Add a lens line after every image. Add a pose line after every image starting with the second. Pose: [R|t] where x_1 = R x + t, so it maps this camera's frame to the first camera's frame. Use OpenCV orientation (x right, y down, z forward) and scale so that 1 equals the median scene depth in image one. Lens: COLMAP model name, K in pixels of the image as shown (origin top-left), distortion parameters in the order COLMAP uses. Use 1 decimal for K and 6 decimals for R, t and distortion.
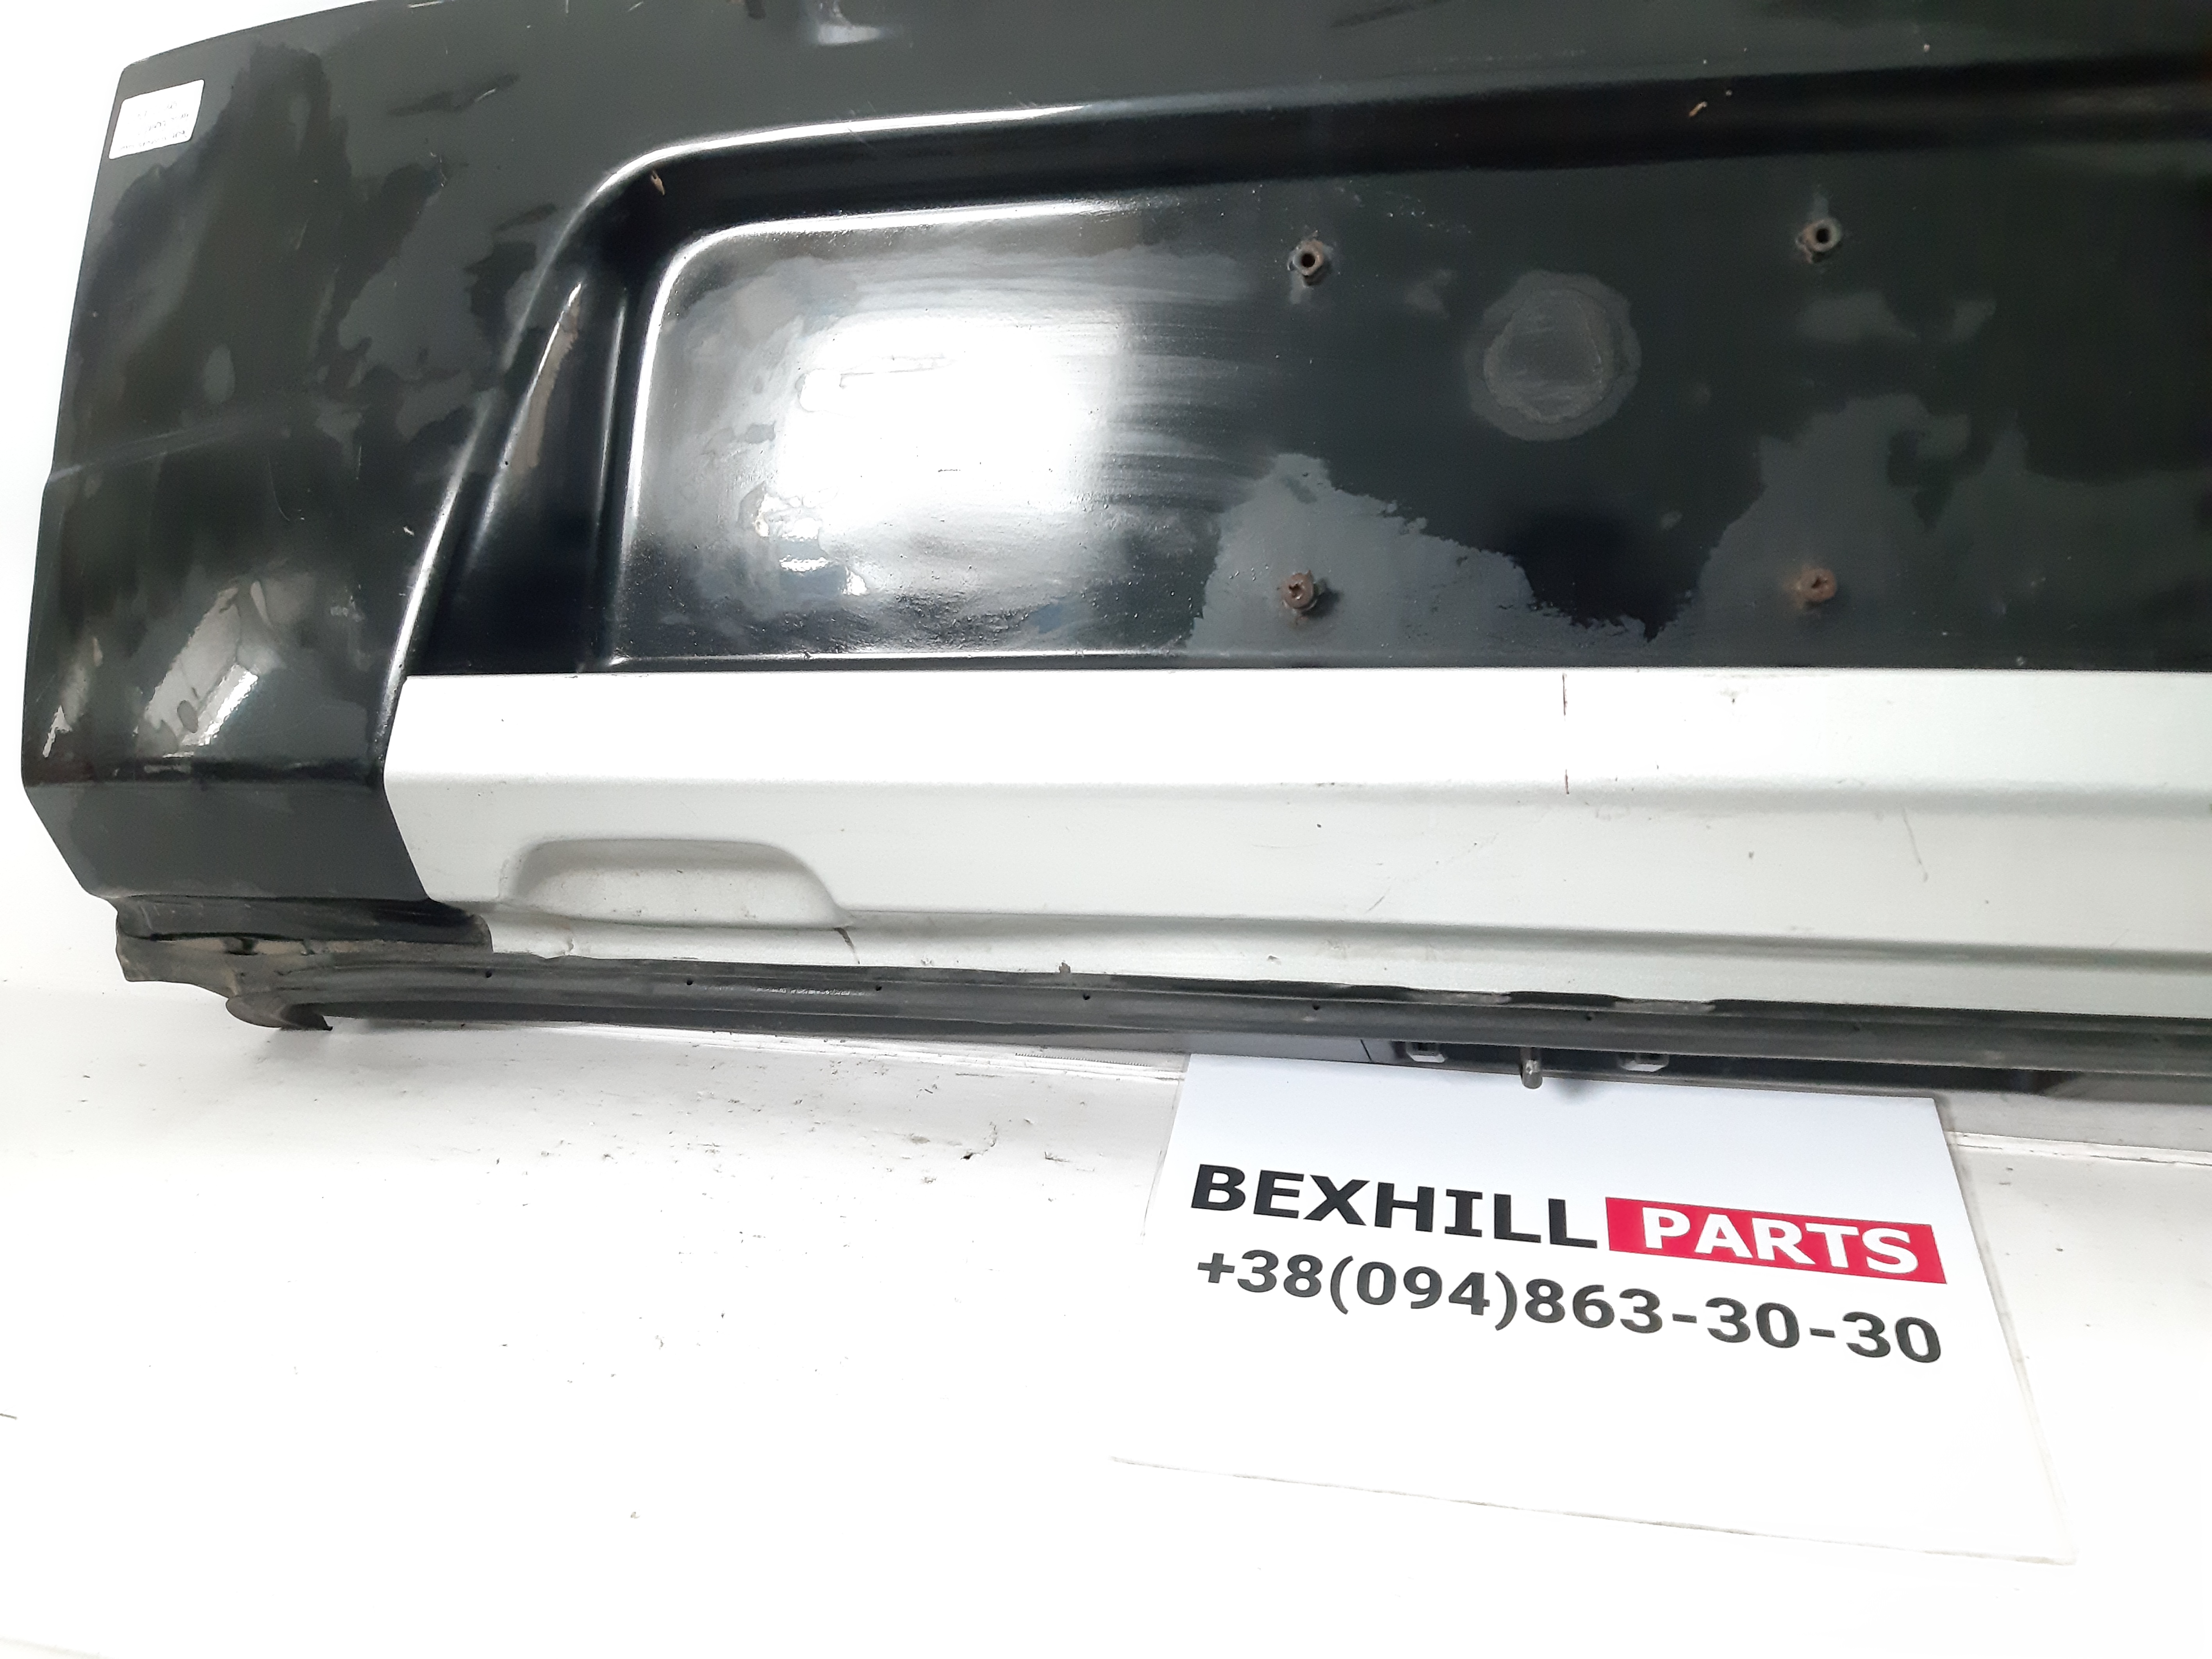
lens RADIAL K [[1755.4, 0, 1100.2], [0, 1755.4, 820.4], [0, 0, 1]] dist [0.066407, -0.122671]
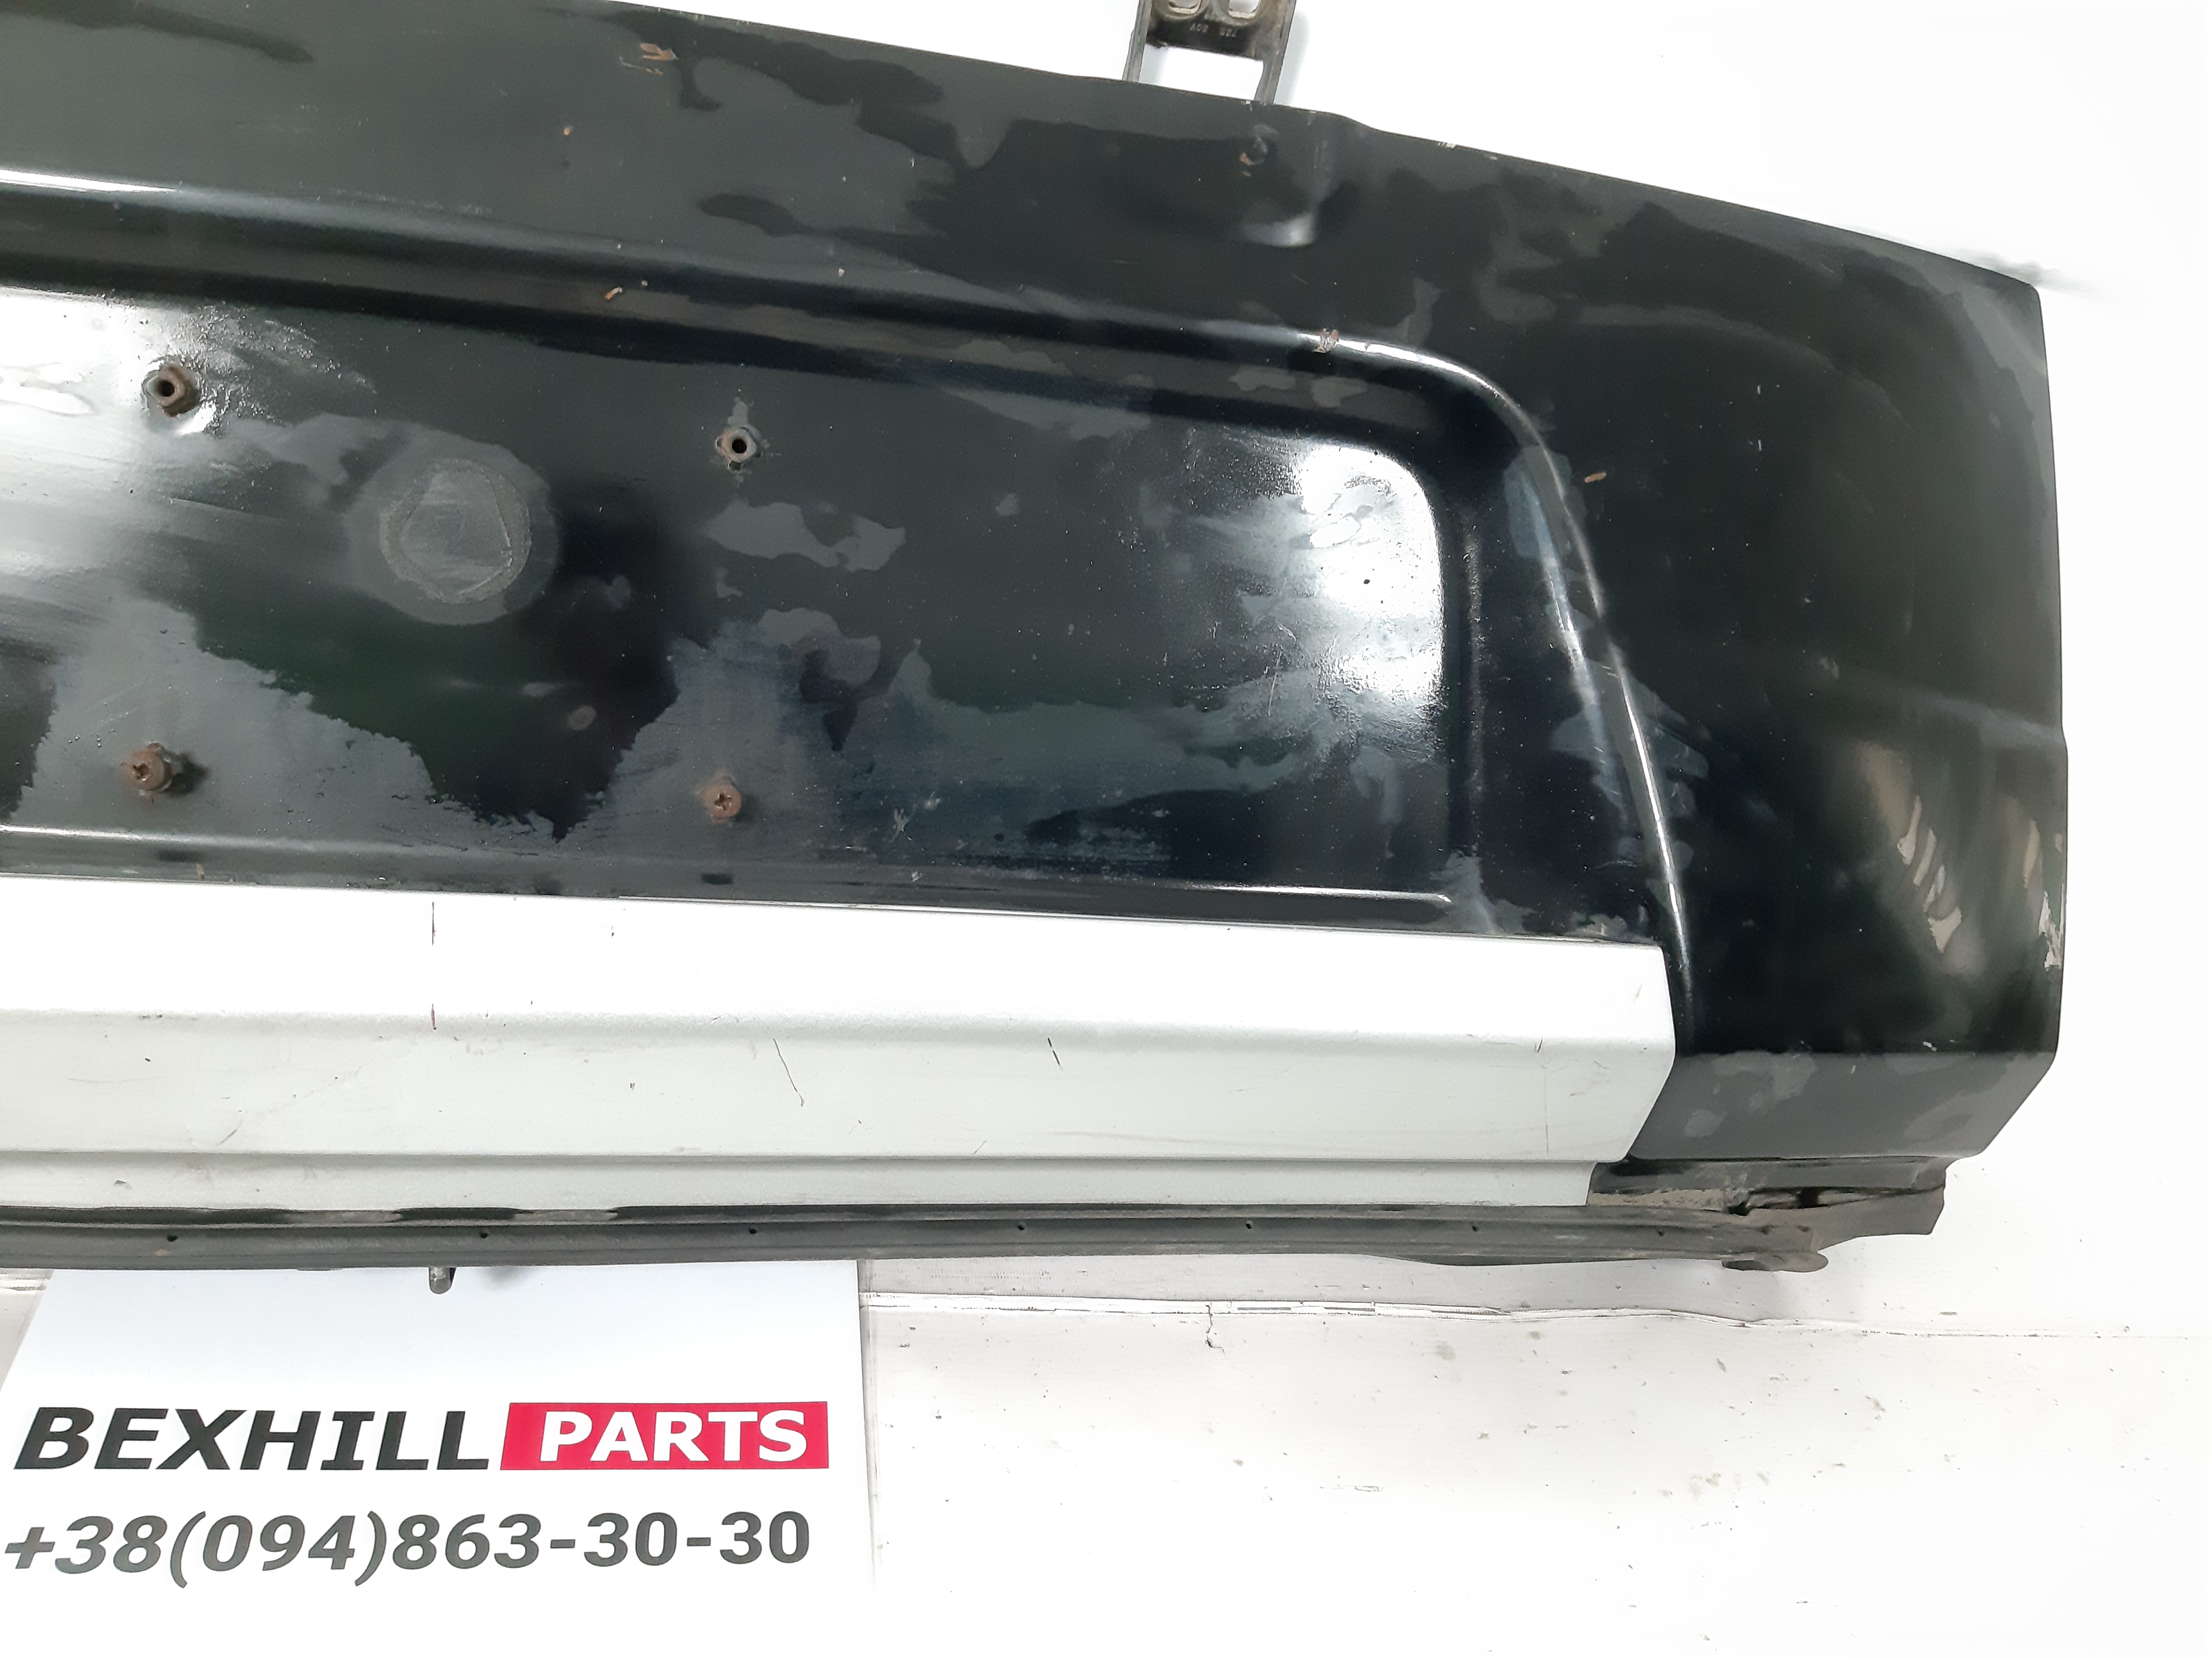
lens RADIAL K [[1755.4, 0, 1107.4], [0, 1755.4, 826.5], [0, 0, 1]] dist [0.066407, -0.122671]
pose [[0.906713, 0.018069, 0.421361, 0.175396], [-0.042372, 0.997930, 0.048386, -0.165806], [-0.419615, -0.061726, 0.905601, 0.012370]]
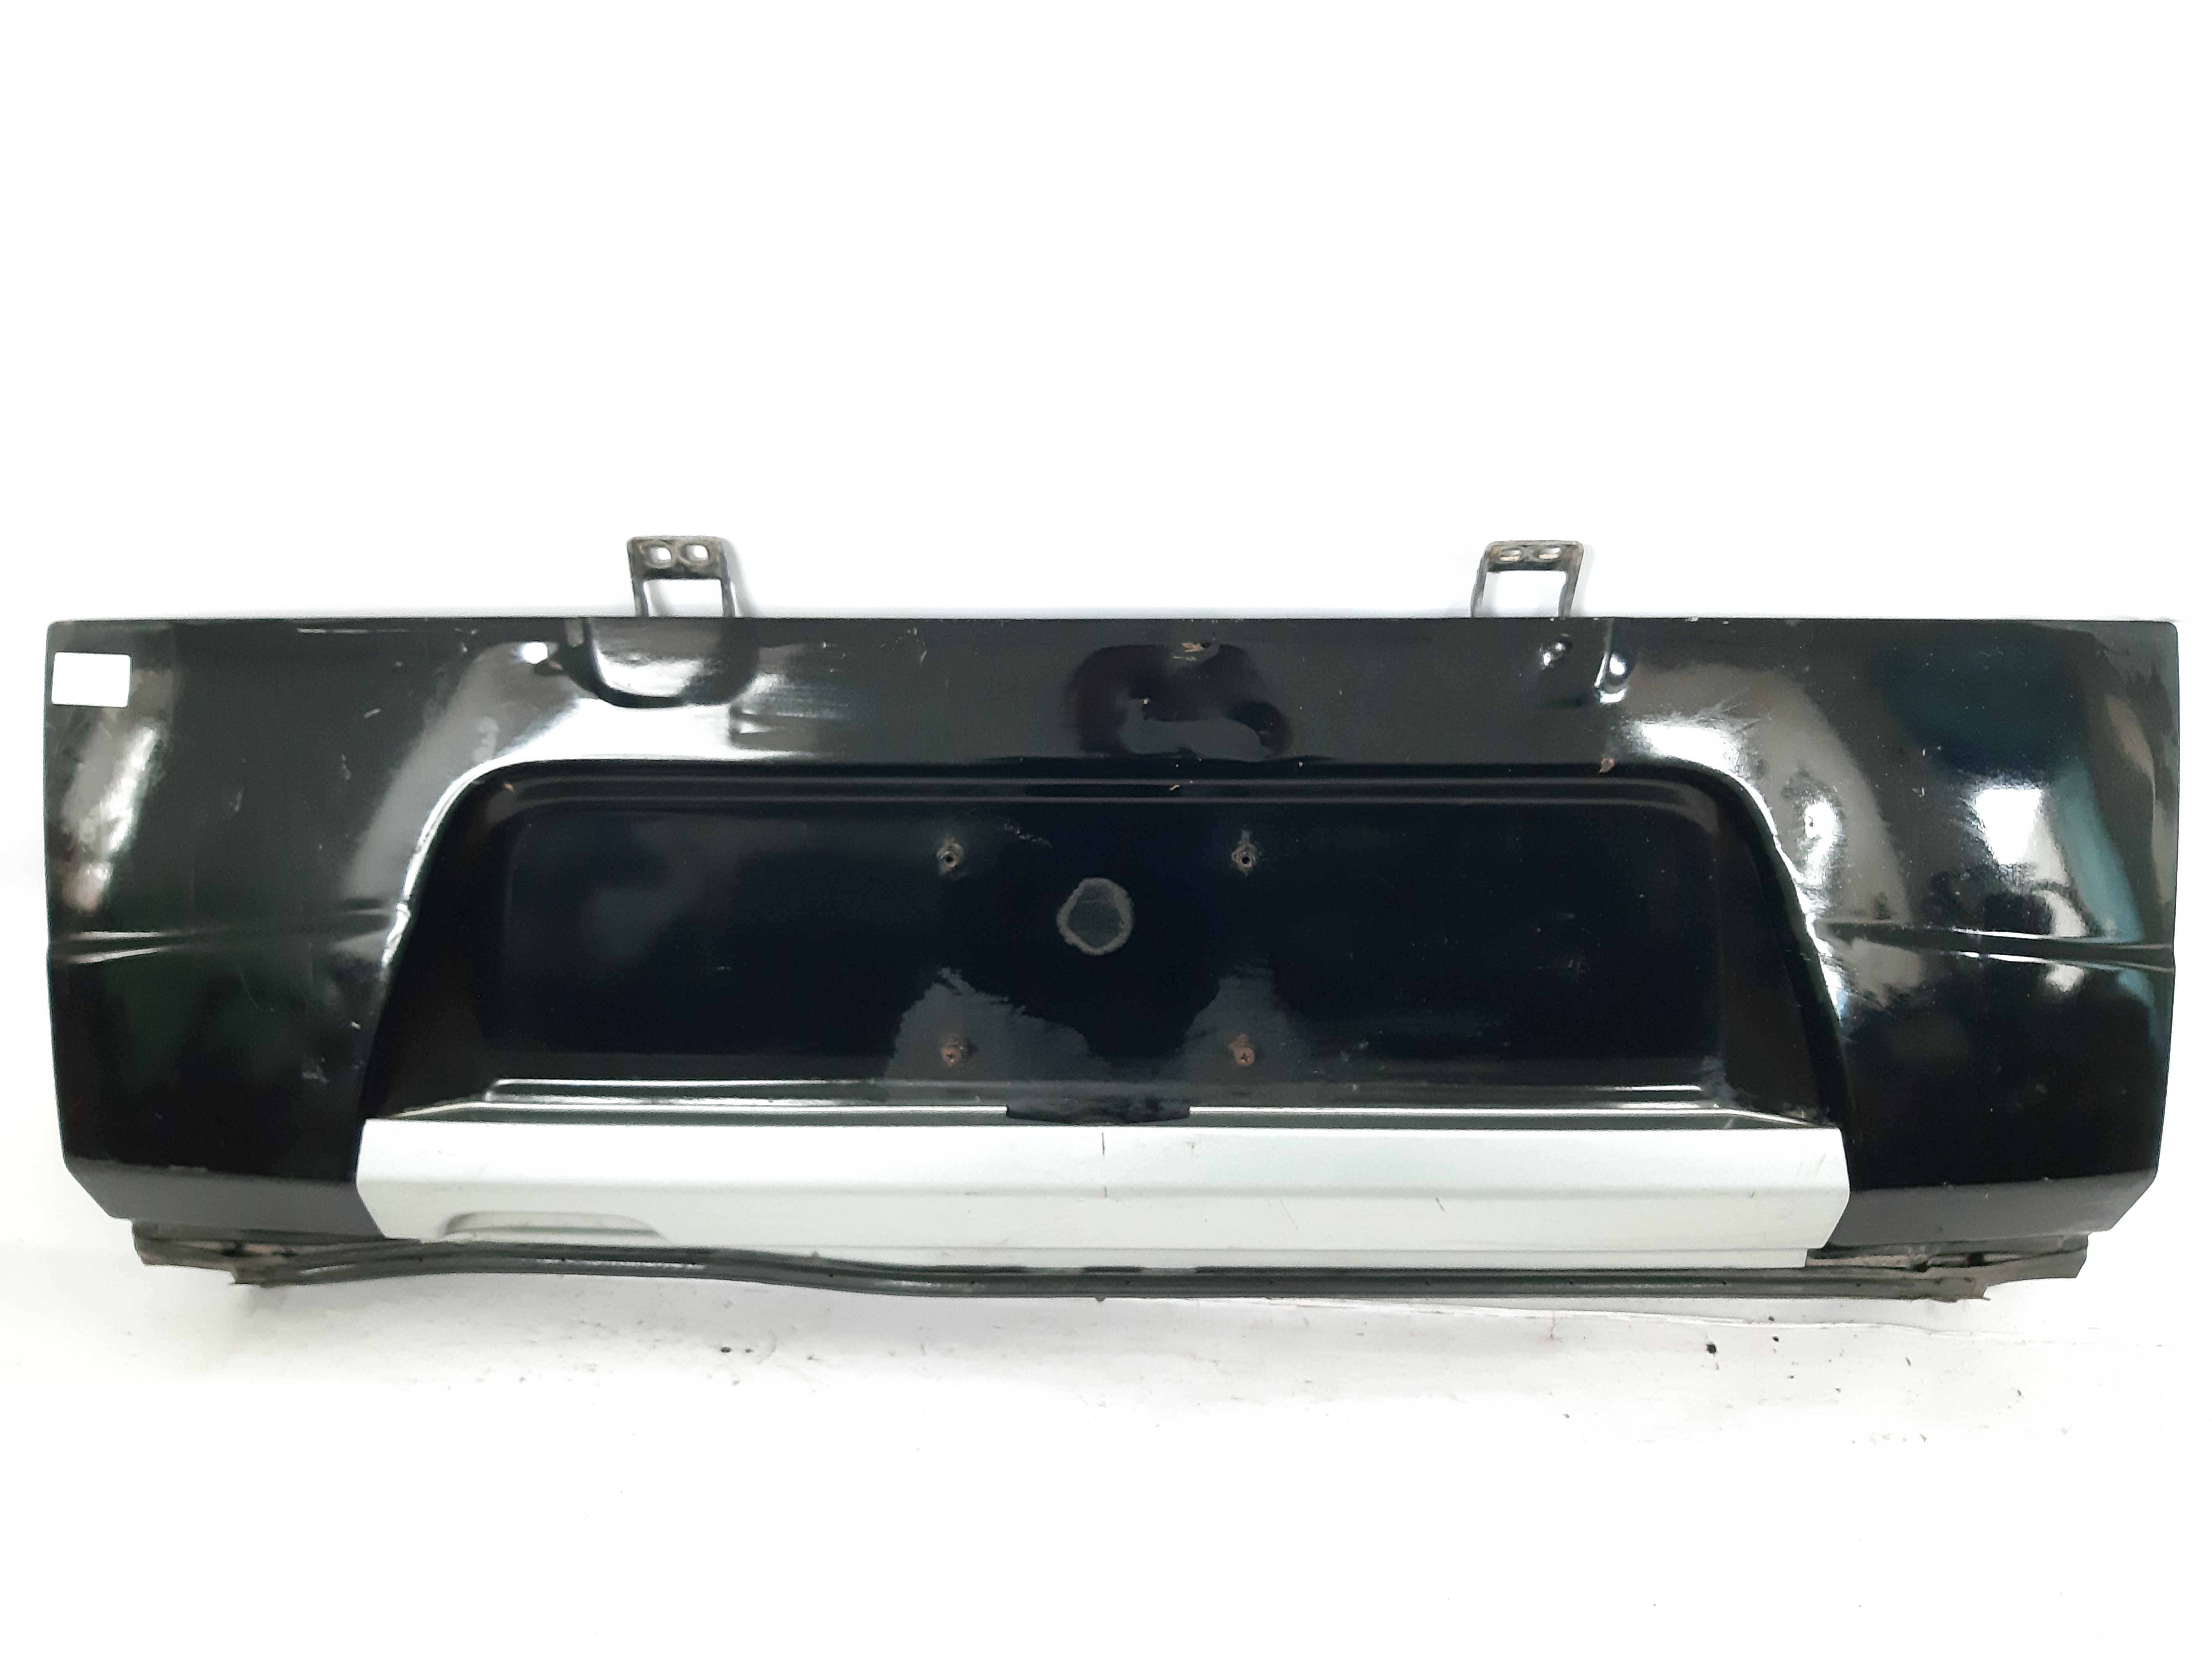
lens RADIAL K [[1755.4, 0, 1091.8], [0, 1755.4, 829.7], [0, 0, 1]] dist [0.066407, -0.122671]
pose [[0.983199, -0.058965, 0.172752, -0.030125], [0.024209, 0.980151, 0.196769, -0.661930], [-0.180925, -0.189281, 0.965111, -0.577729]]
